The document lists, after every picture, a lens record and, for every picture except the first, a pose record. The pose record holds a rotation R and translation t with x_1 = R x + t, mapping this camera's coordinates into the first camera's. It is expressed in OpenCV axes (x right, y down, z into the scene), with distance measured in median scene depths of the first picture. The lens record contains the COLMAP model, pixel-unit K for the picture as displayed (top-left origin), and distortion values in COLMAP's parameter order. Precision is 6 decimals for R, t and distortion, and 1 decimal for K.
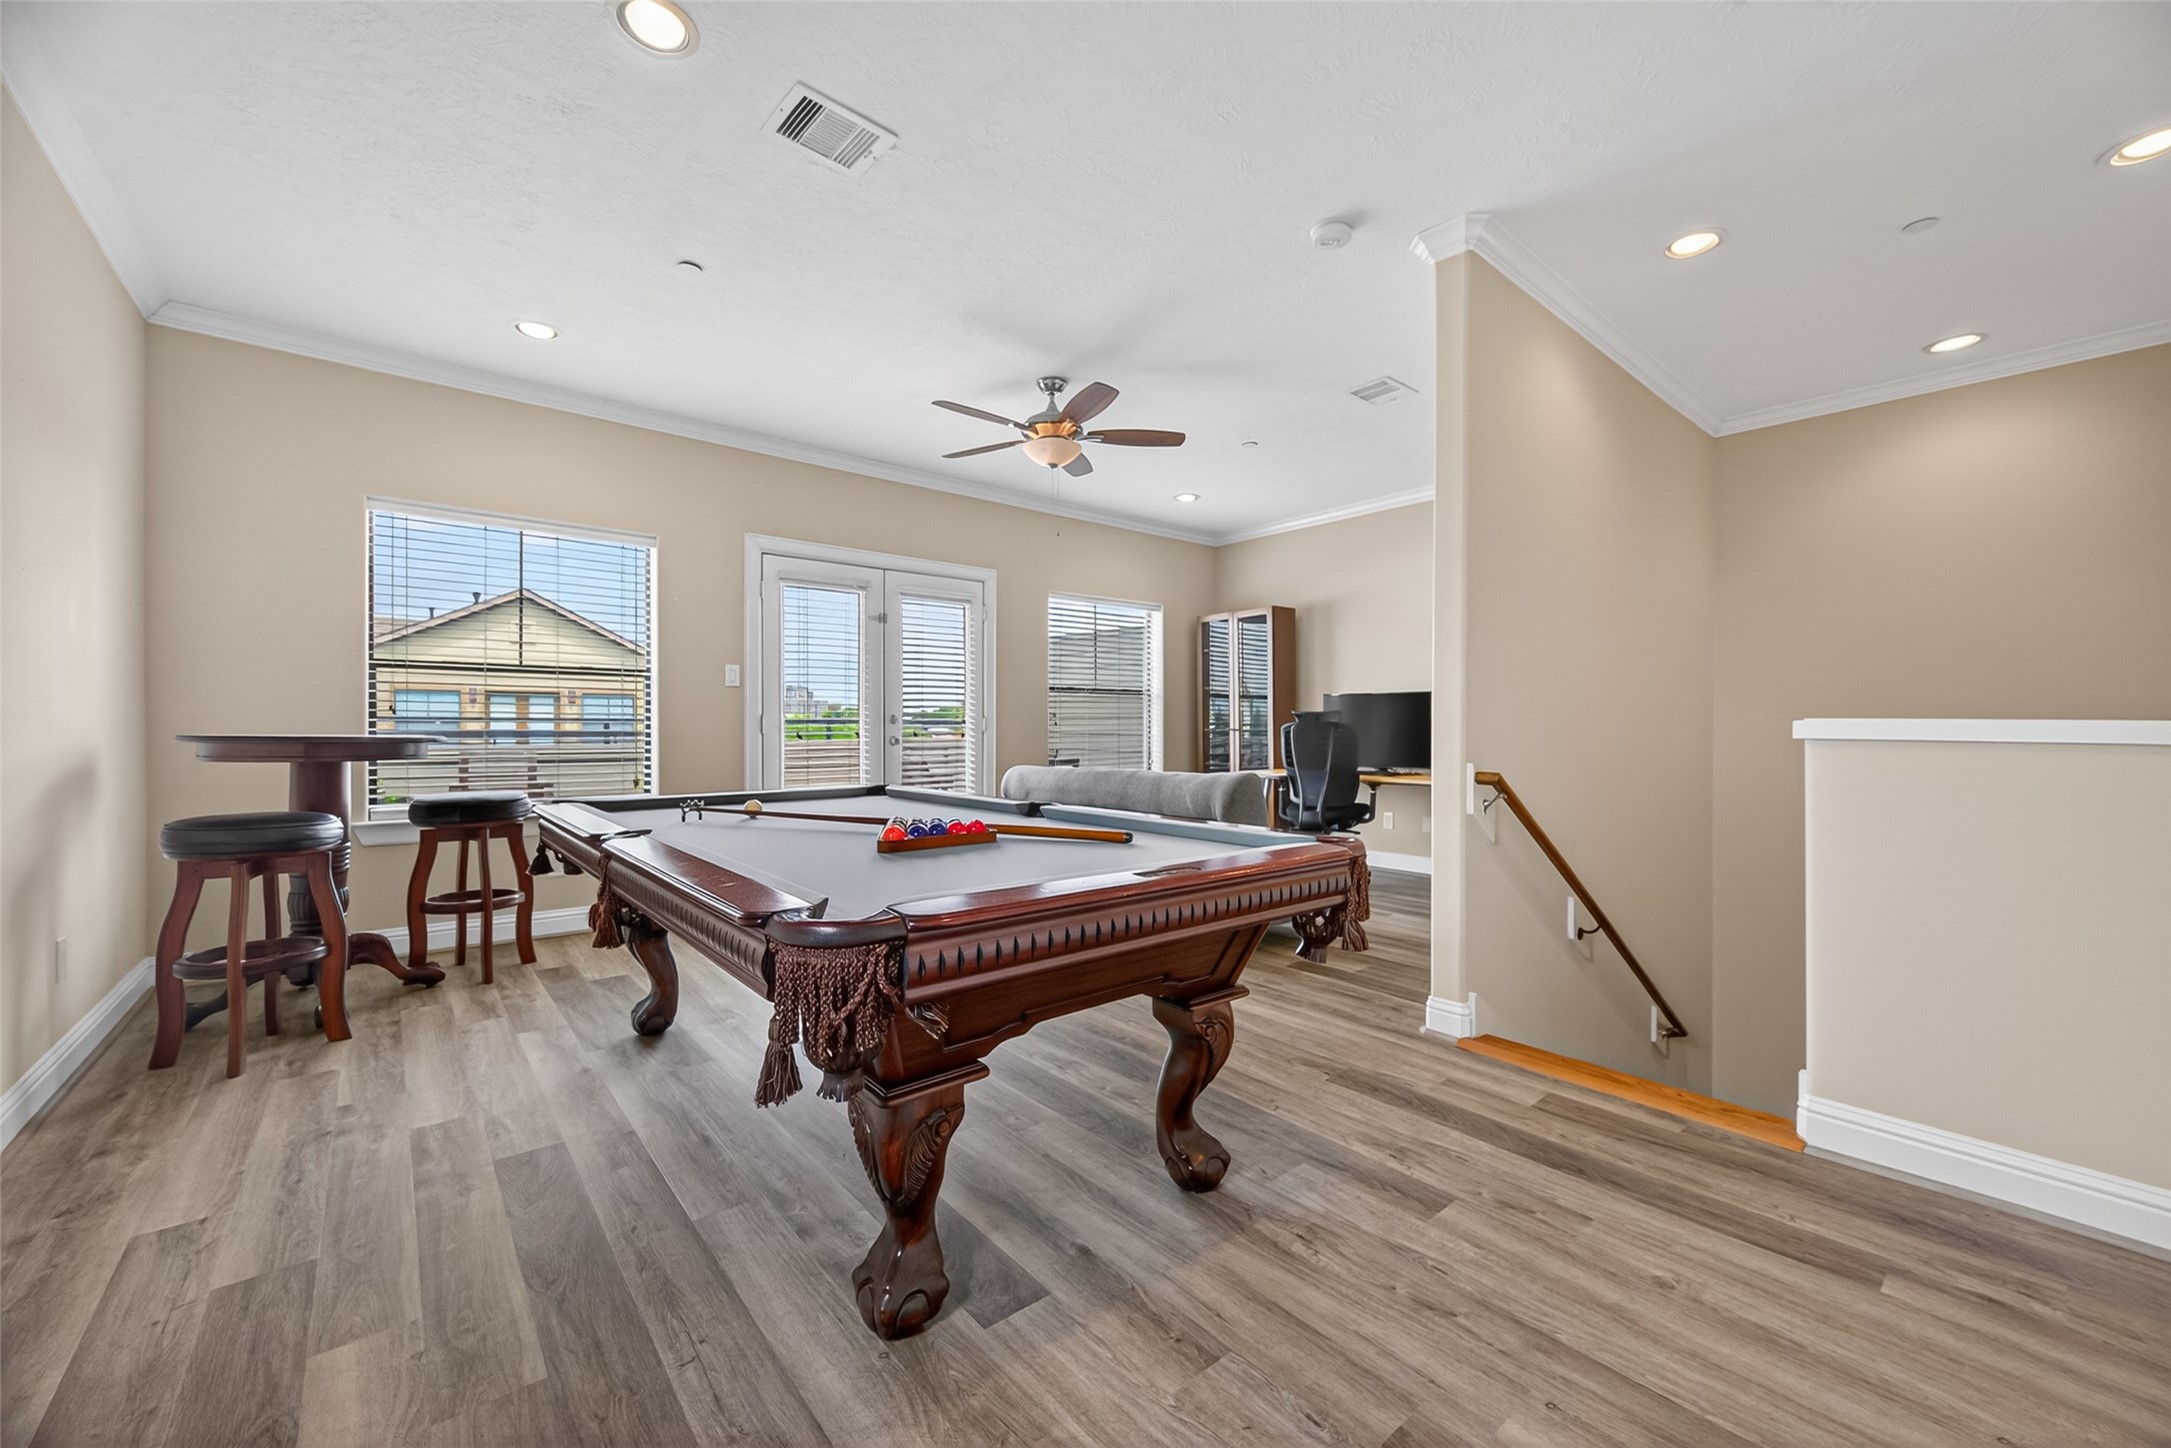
lens RADIAL K [[839.3, 0, 1087.9], [0, 839.3, 723.4], [0, 0, 1]] dist [0.003347, 0.000007]
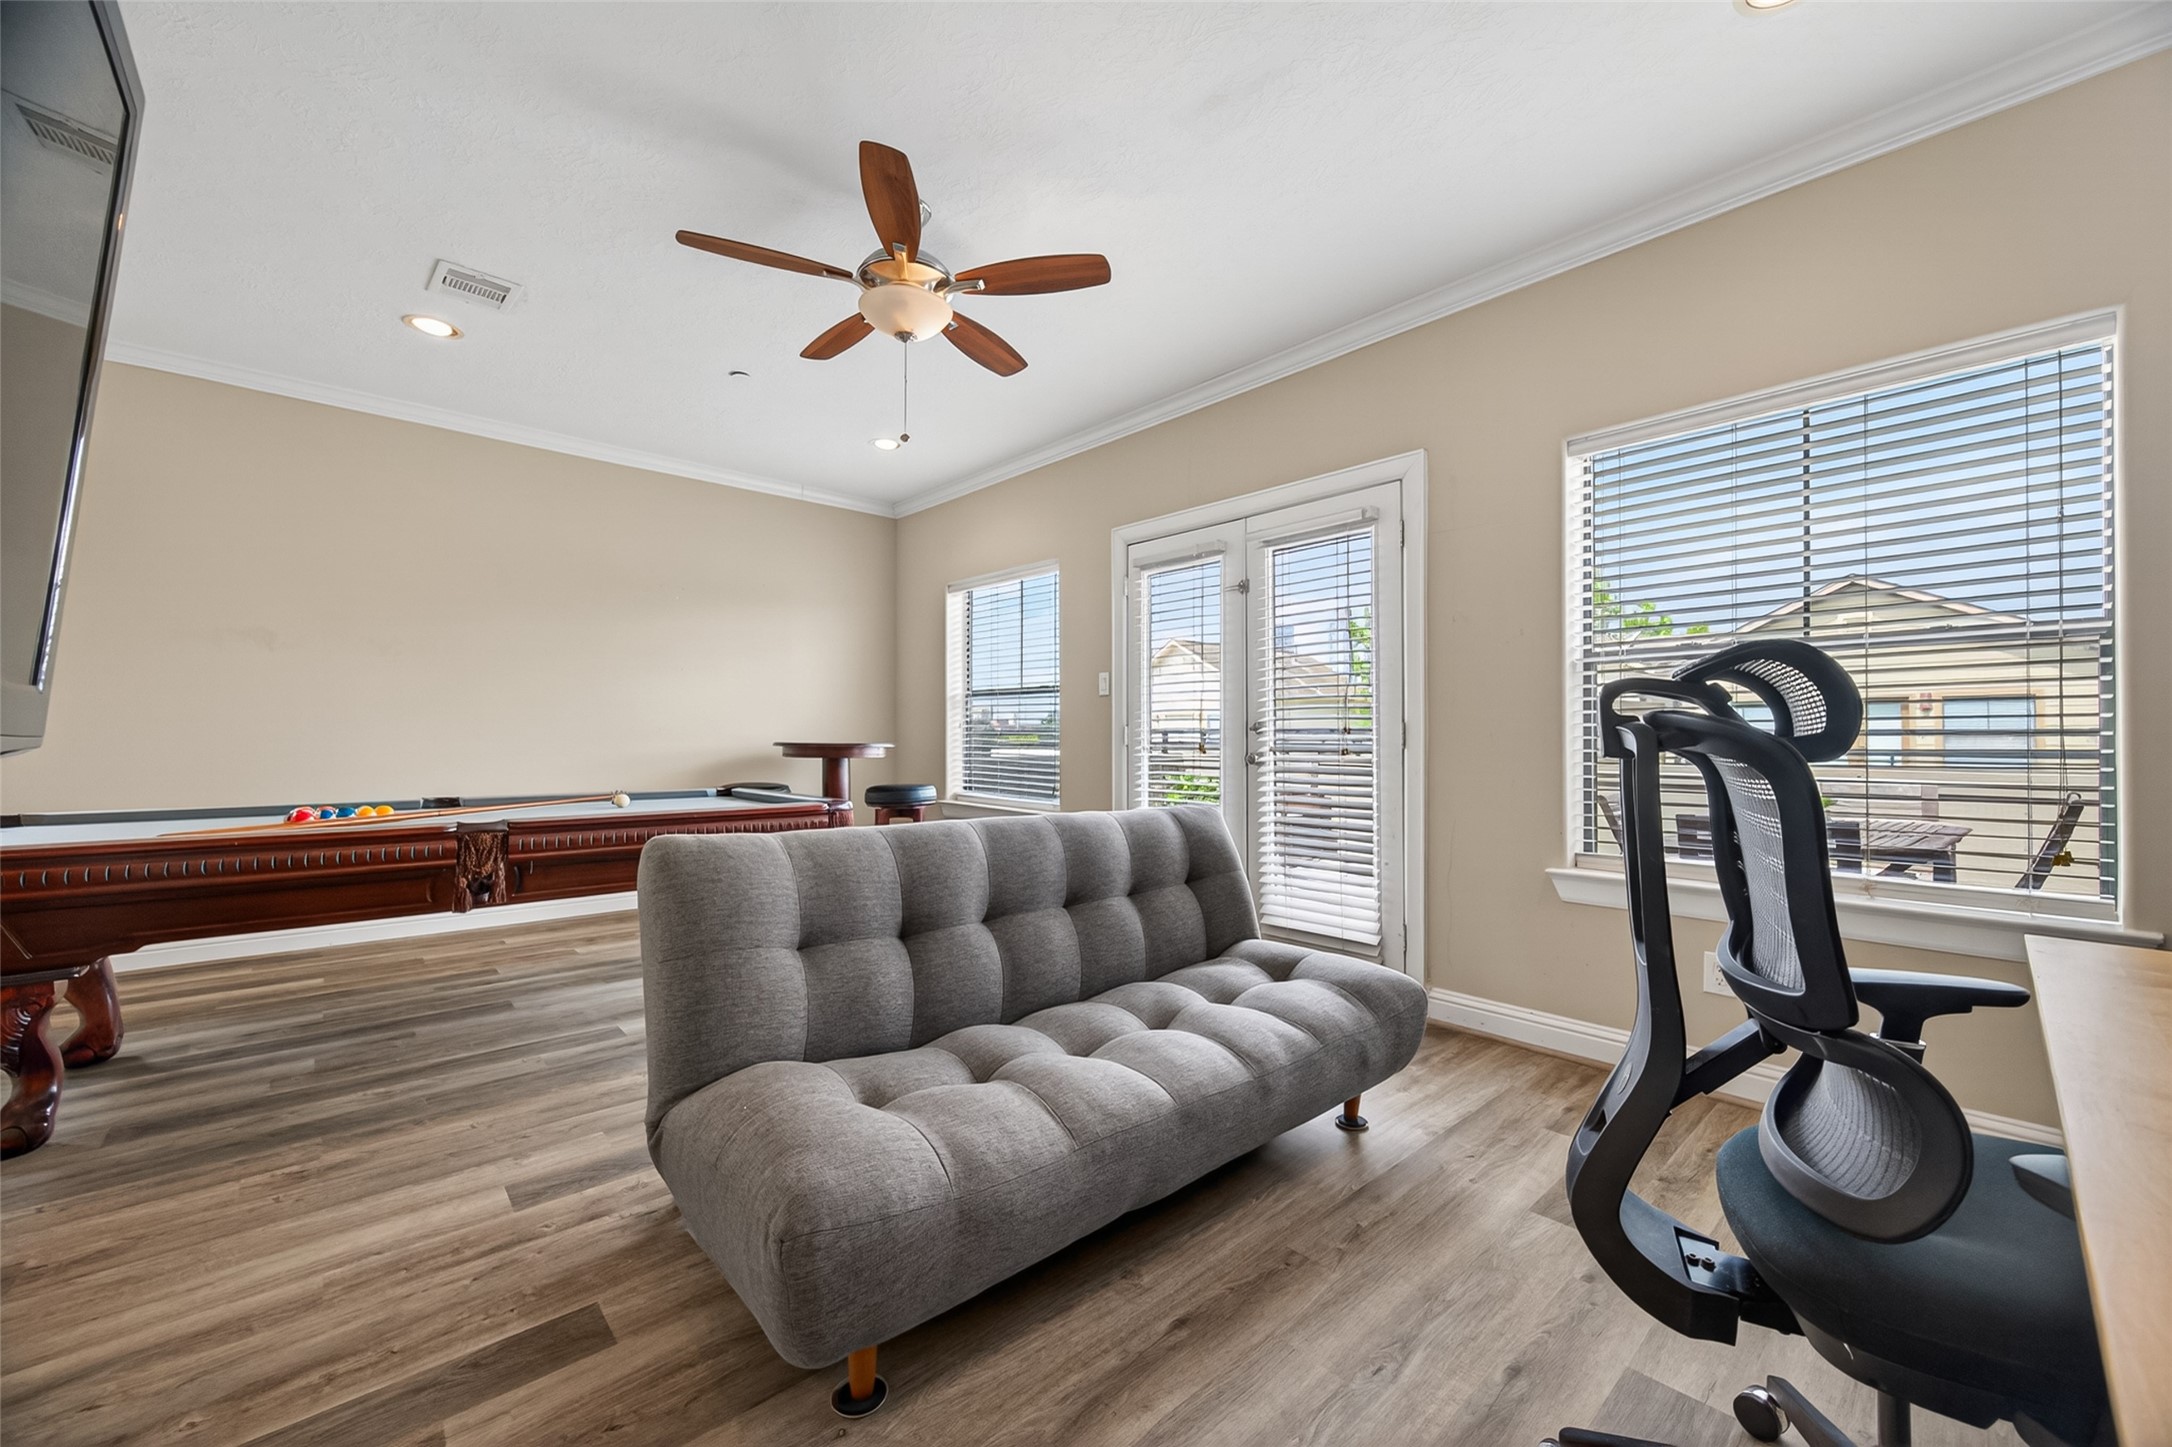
lens RADIAL K [[839.7, 0, 1087.8], [0, 839.7, 730.6], [0, 0, 1]] dist [0.003347, 0.000007]
pose [[0.039806, -0.008585, -0.999171, 0.691579], [-0.001232, 0.999962, -0.008641, 0.004125], [0.999207, 0.001575, 0.039794, 1.268078]]
